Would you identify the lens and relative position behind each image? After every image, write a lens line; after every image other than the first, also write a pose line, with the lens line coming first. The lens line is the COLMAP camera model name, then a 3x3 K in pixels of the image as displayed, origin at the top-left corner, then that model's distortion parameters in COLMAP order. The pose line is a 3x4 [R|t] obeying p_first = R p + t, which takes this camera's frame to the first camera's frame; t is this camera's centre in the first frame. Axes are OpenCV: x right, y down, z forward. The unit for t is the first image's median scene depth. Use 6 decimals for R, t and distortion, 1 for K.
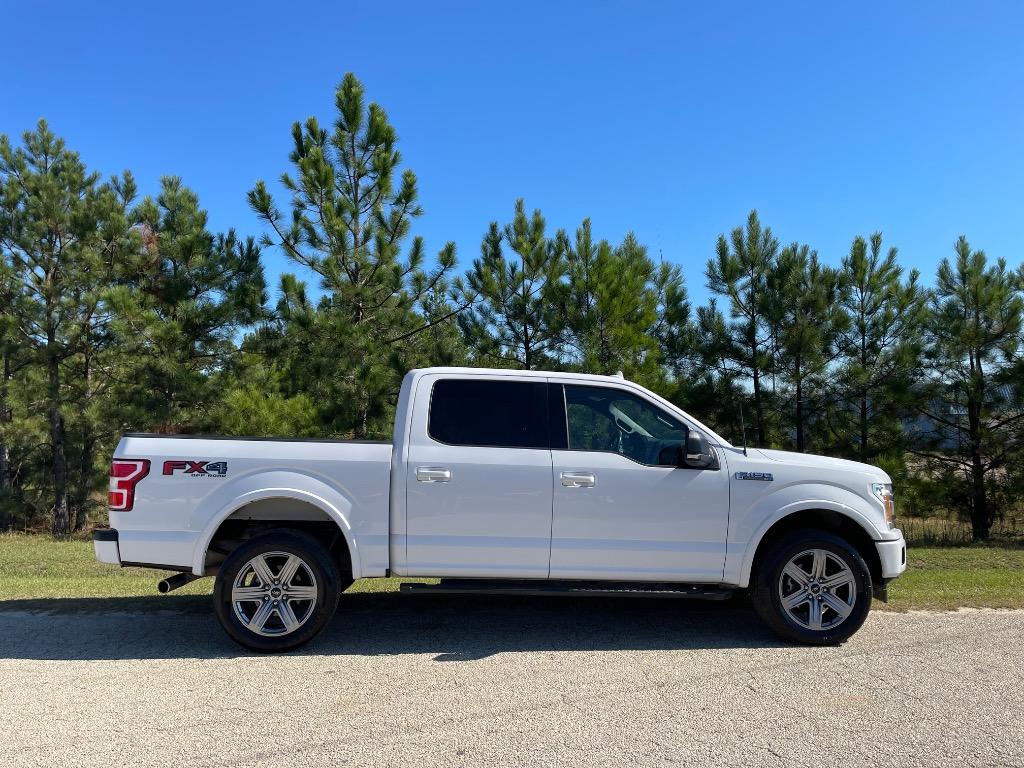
lens RADIAL K [[762.2, 0, 519.2], [0, 762.2, 381.0], [0, 0, 1]] dist [0.081847, -0.098668]
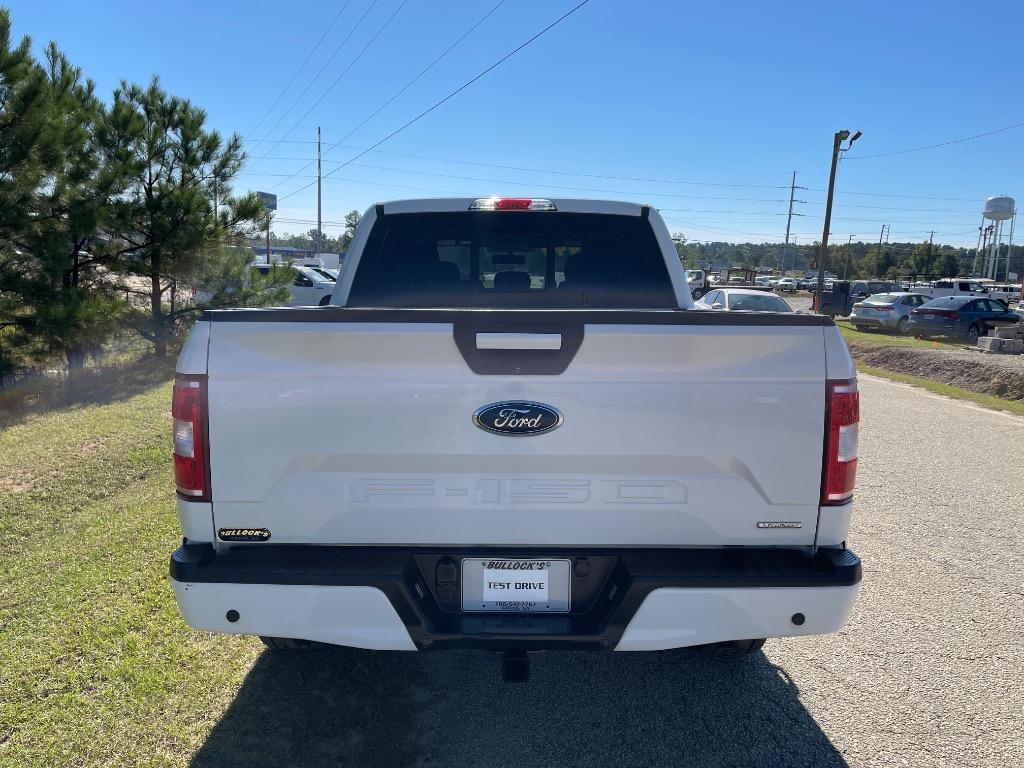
lens RADIAL K [[761.2, 0, 512.0], [0, 761.2, 384.0], [0, 0, 1]] dist [0.078302, -0.091933]
pose [[0.076009, -0.136393, 0.987735, -0.771630], [-0.095736, 0.985025, 0.143386, 0.050266], [-0.992501, -0.105460, 0.061813, 0.946162]]
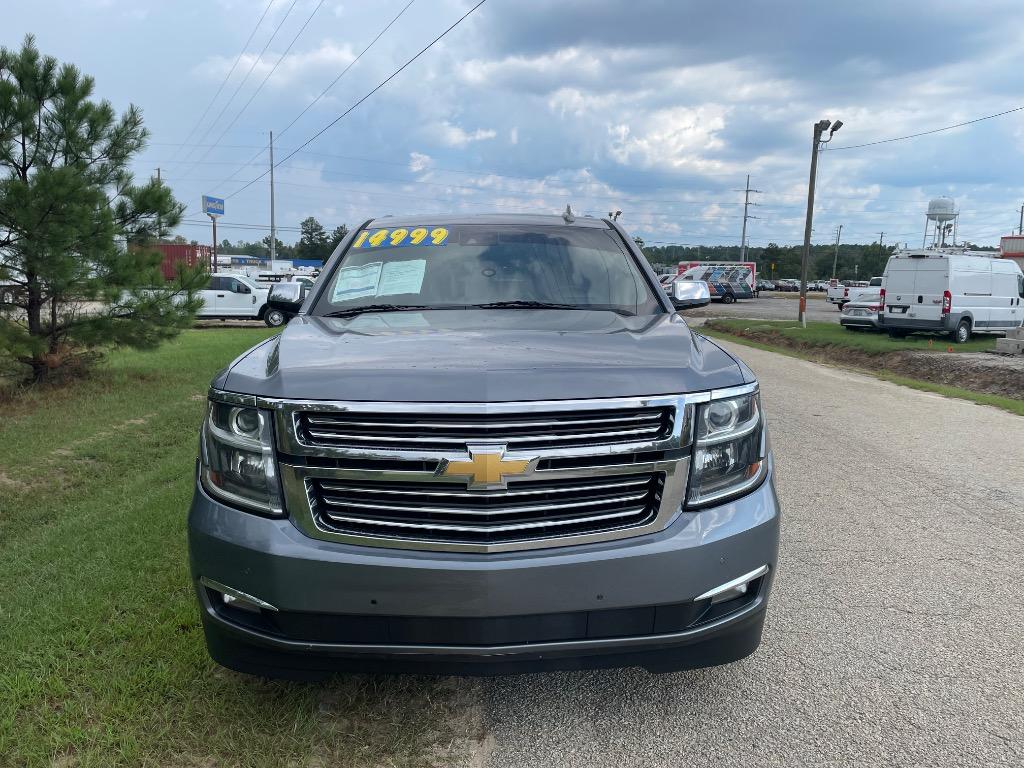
lens RADIAL K [[762.2, 0, 519.2], [0, 762.2, 381.0], [0, 0, 1]] dist [0.081847, -0.098668]
pose [[0.015617, -0.127038, 0.991775, -0.332977], [-0.081782, 0.988410, 0.127894, 0.066084], [-0.996528, -0.083107, 0.005046, 0.997527]]
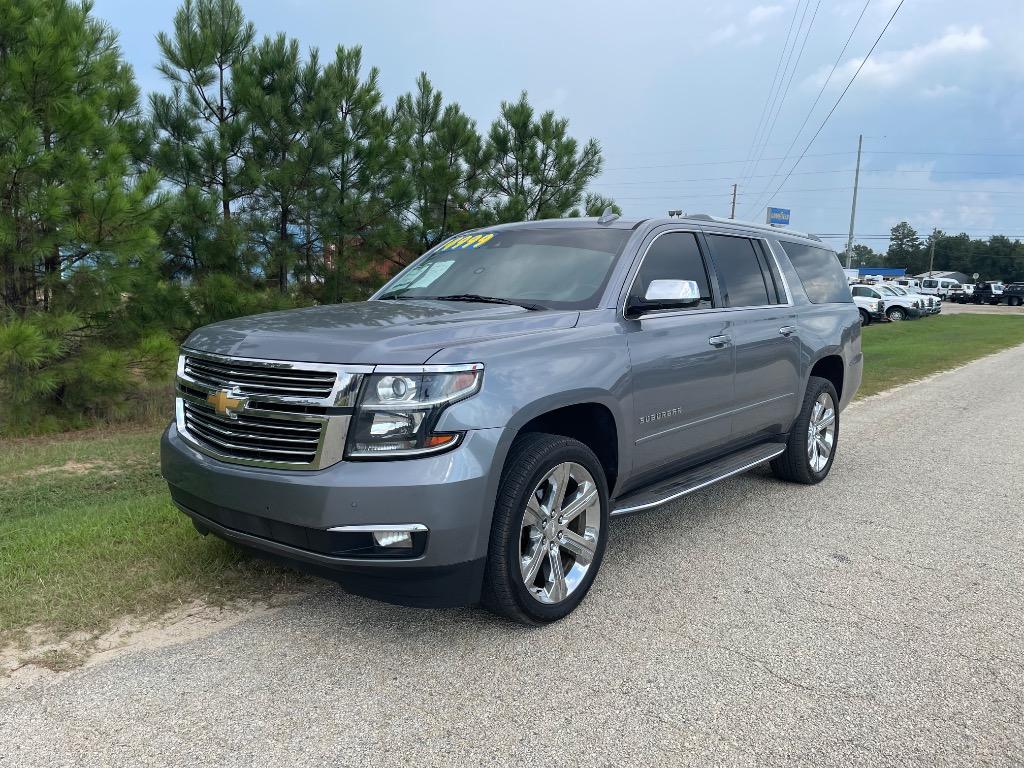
lens RADIAL K [[761.2, 0, 512.0], [0, 761.2, 384.0], [0, 0, 1]] dist [0.078302, -0.091933]
pose [[0.672207, -0.081281, 0.735888, -0.232221], [-0.078174, 0.980607, 0.179720, 0.035413], [-0.736225, -0.178336, 0.652816, 0.544219]]
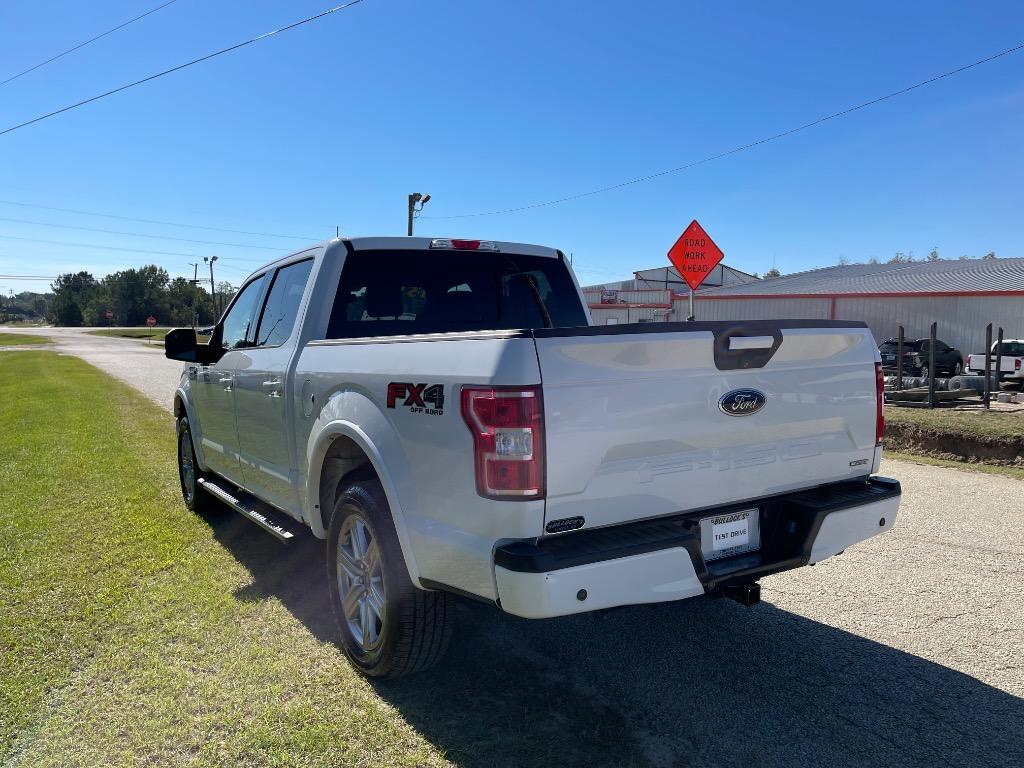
lens RADIAL K [[760.0, 0, 502.8], [0, 760.0, 386.7], [0, 0, 1]] dist [0.085030, -0.089957]
pose [[-0.459095, -0.064820, 0.886019, -0.772259], [-0.063957, 0.997158, 0.039811, 0.093303], [-0.886082, -0.038390, -0.461936, 1.278064]]
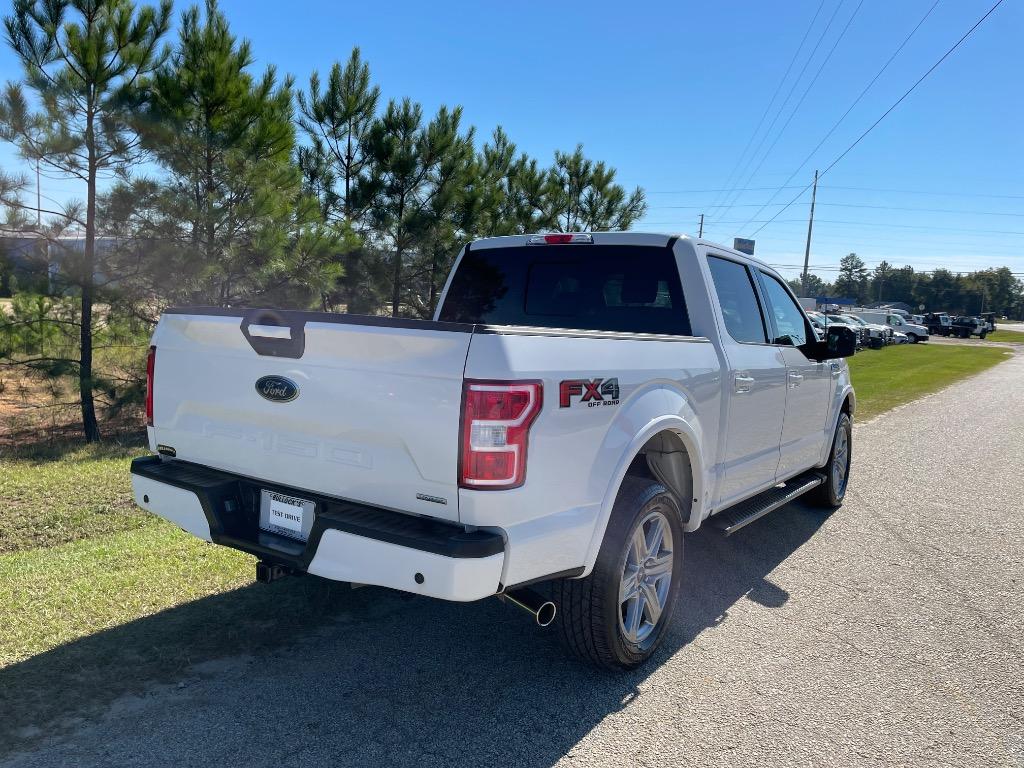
lens RADIAL K [[762.2, 0, 519.2], [0, 762.2, 381.0], [0, 0, 1]] dist [0.081847, -0.098668]
pose [[0.625893, -0.047245, 0.778477, -0.714964], [-0.106351, 0.983669, 0.145203, 0.026235], [-0.772624, -0.173673, 0.610647, 0.581521]]
